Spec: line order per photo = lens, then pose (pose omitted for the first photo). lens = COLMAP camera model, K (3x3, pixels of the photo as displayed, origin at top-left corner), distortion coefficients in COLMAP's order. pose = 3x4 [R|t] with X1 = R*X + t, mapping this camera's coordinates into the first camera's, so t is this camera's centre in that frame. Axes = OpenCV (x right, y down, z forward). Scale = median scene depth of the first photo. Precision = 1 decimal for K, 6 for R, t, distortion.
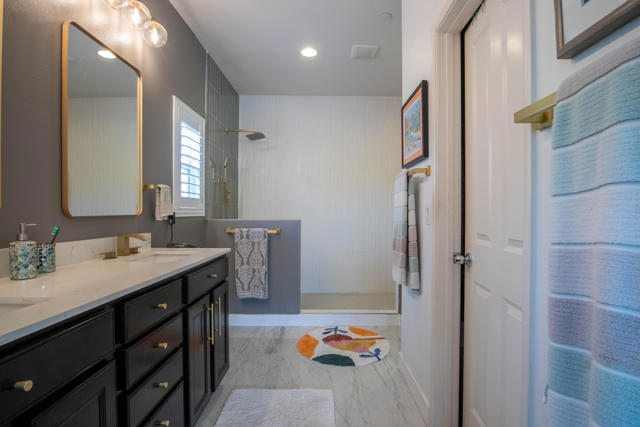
lens RADIAL K [[320.8, 0, 325.8], [0, 320.8, 215.6], [0, 0, 1]] dist [-0.036909, 0.007737]
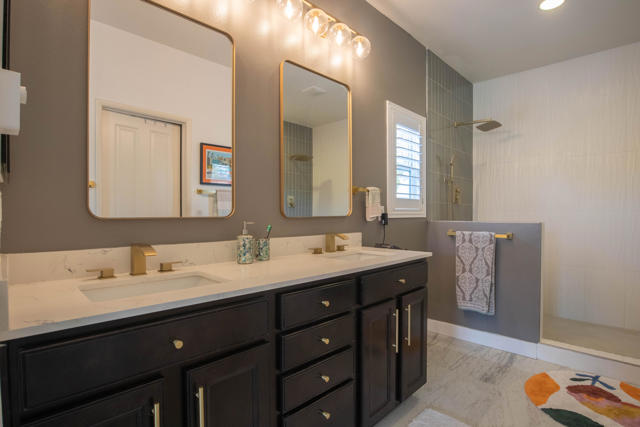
lens RADIAL K [[320.8, 0, 327.3], [0, 320.8, 215.9], [0, 0, 1]] dist [-0.036909, 0.007737]
pose [[0.715759, 0.001693, -0.698346, 0.101427], [-0.003673, 0.999992, -0.001340, -0.000458], [0.698338, 0.003525, 0.715759, 0.110382]]
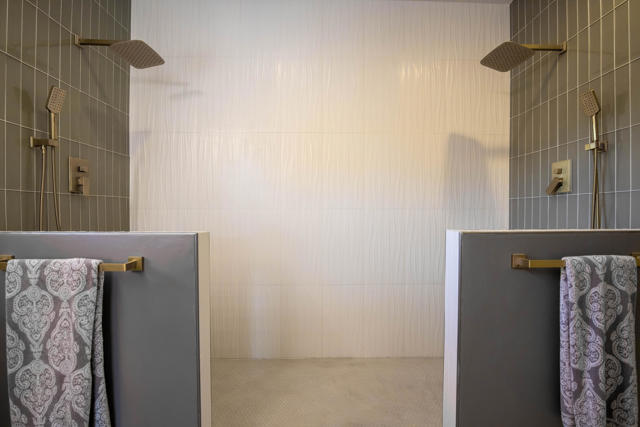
lens RADIAL K [[320.8, 0, 322.3], [0, 320.8, 213.2], [0, 0, 1]] dist [-0.036909, 0.007737]
pose [[0.999830, -0.008377, 0.016448, 0.072457], [0.008302, 0.999955, 0.004617, -0.012005], [-0.016486, -0.004480, 0.999854, 0.754529]]
